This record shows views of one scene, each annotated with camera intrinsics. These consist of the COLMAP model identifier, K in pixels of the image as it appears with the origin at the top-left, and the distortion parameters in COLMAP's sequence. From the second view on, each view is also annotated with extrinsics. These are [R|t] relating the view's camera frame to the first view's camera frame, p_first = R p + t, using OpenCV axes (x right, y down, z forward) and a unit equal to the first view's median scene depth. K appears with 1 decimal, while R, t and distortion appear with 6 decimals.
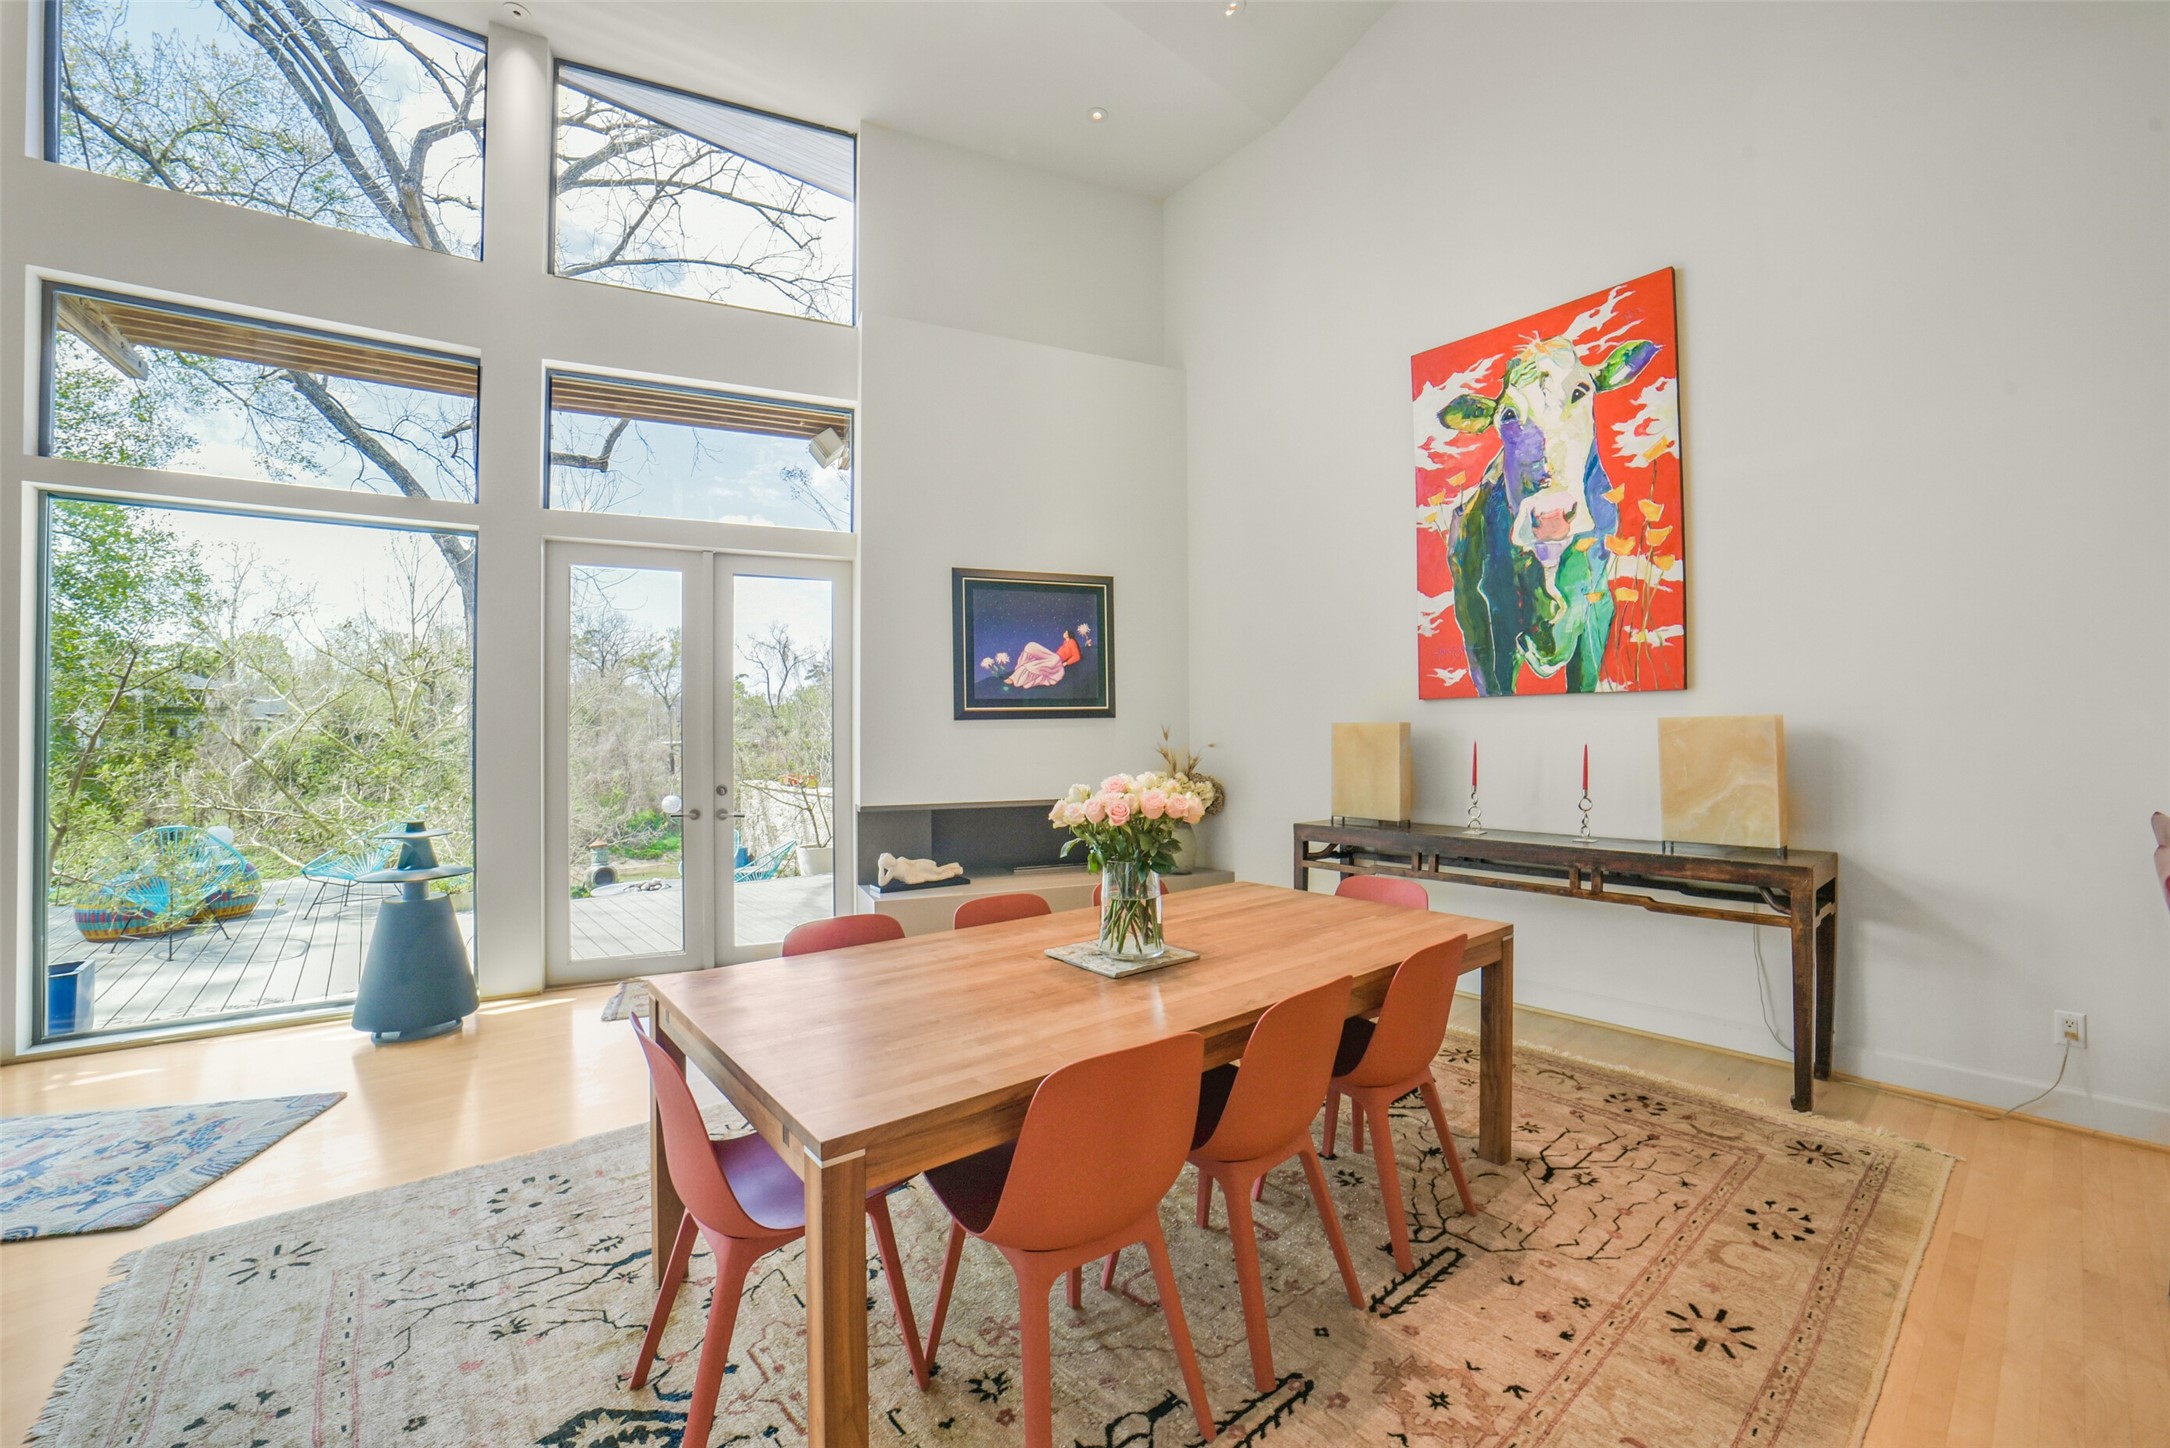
lens RADIAL K [[865.4, 0, 1098.2], [0, 865.4, 723.5], [0, 0, 1]] dist [-0.040648, 0.010212]
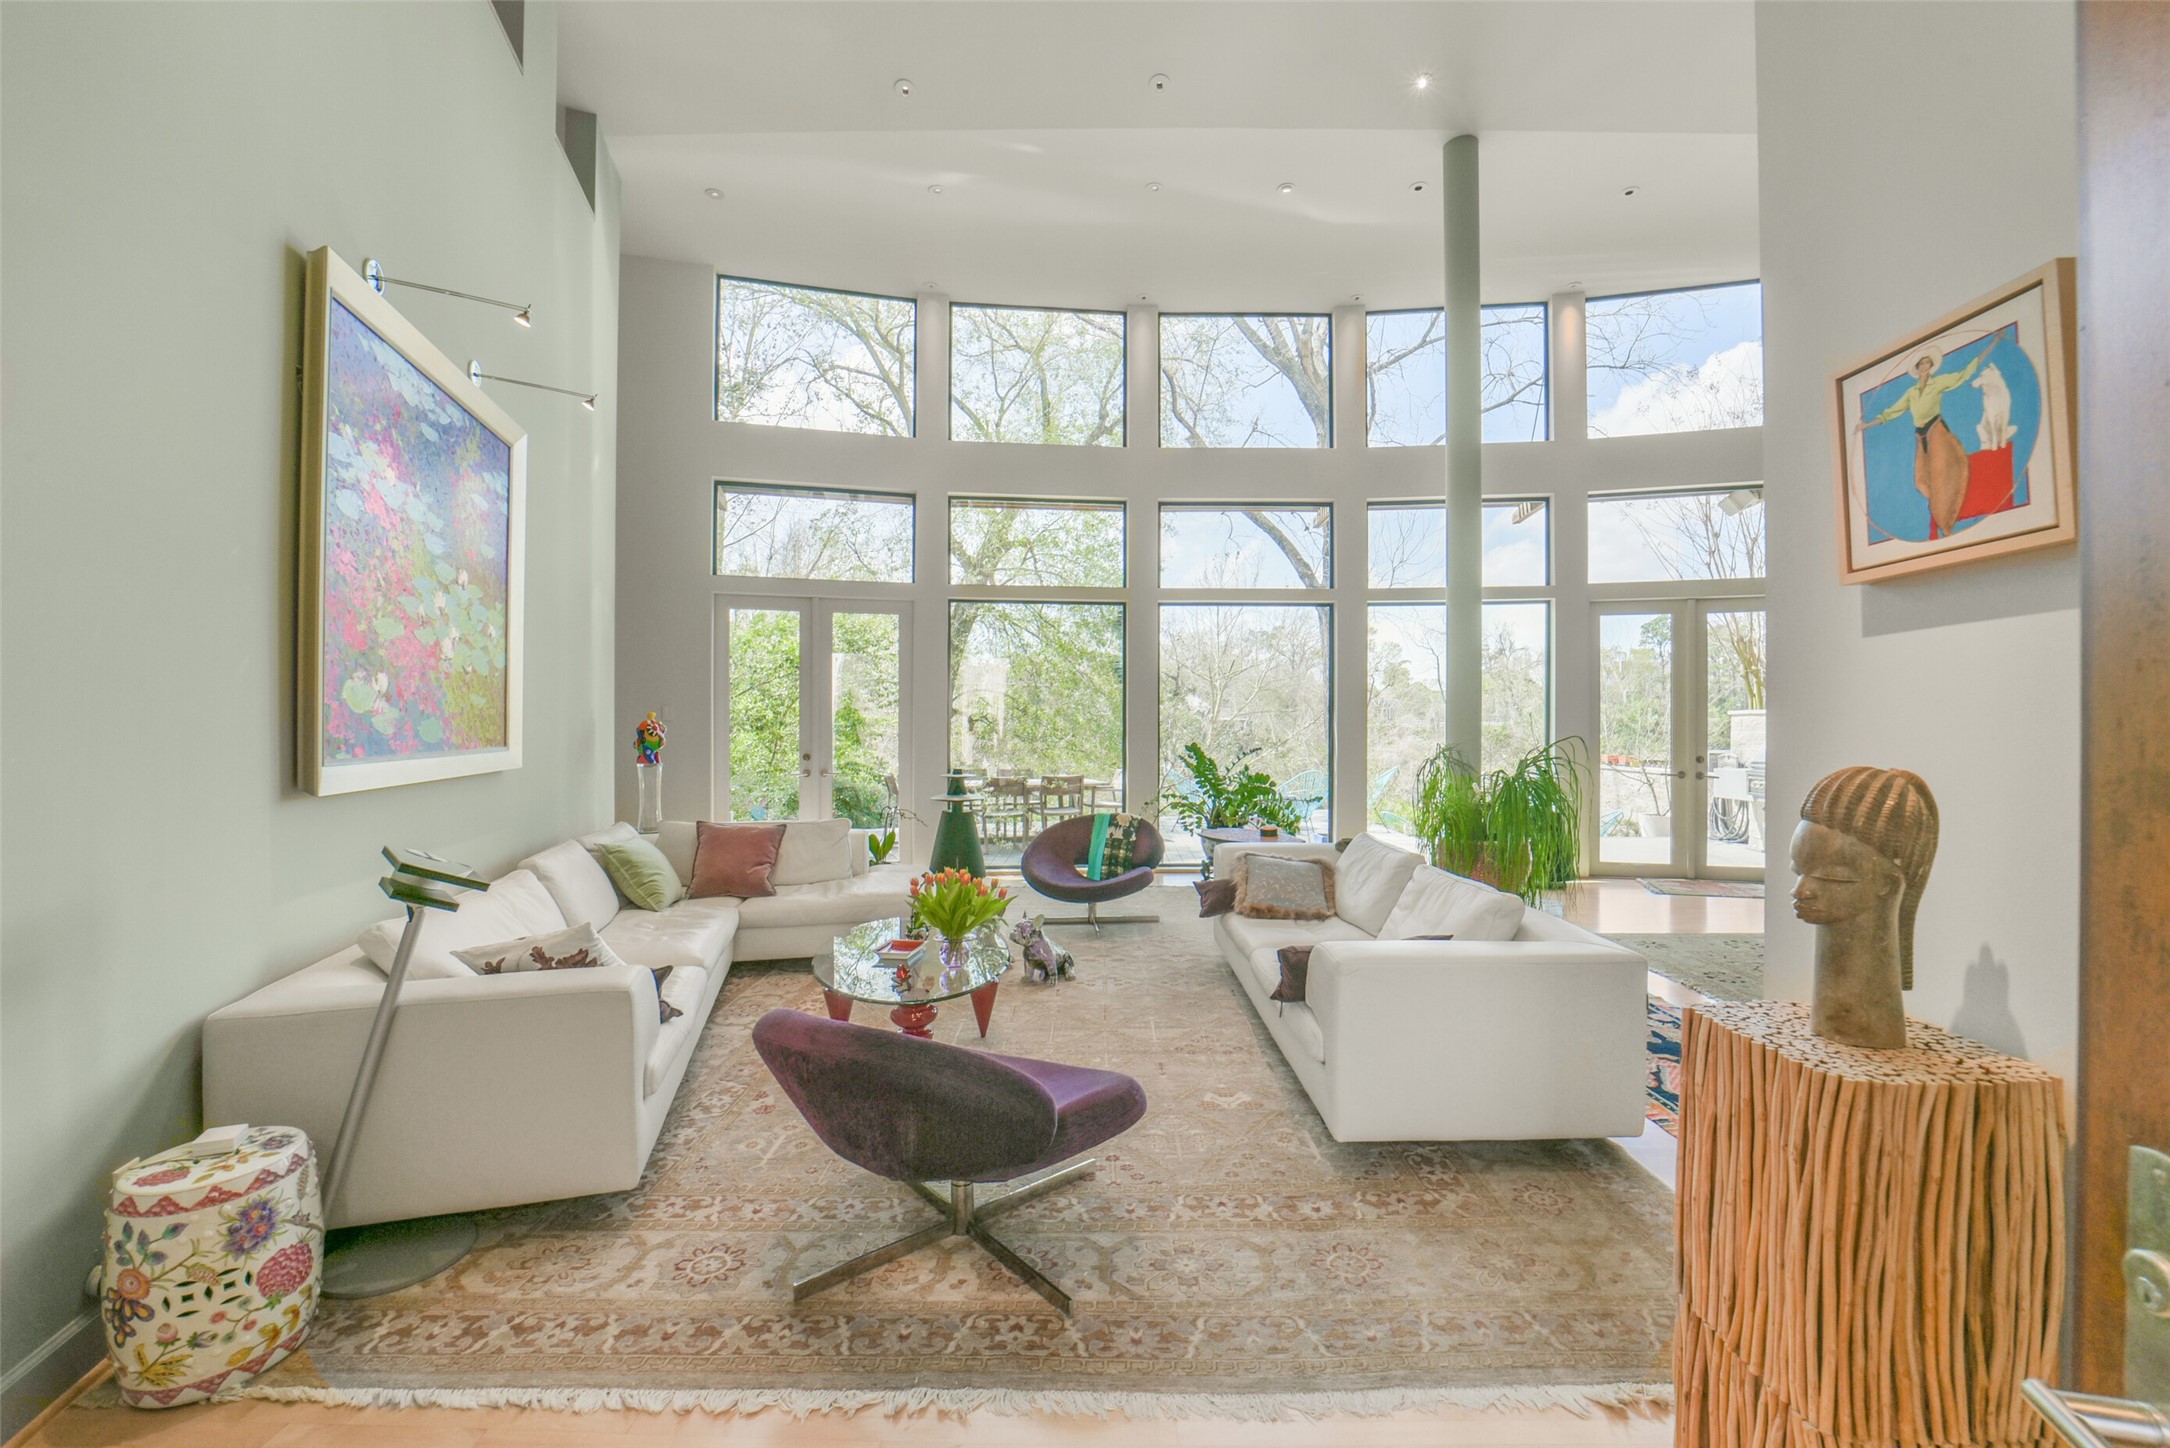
lens RADIAL K [[865.4, 0, 1098.2], [0, 865.4, 723.5], [0, 0, 1]] dist [-0.040648, 0.010212]
pose [[0.749537, 0.007554, -0.661920, -0.298590], [0.004343, 0.999857, 0.016328, -0.015848], [0.661948, -0.015113, 0.749397, -0.959469]]
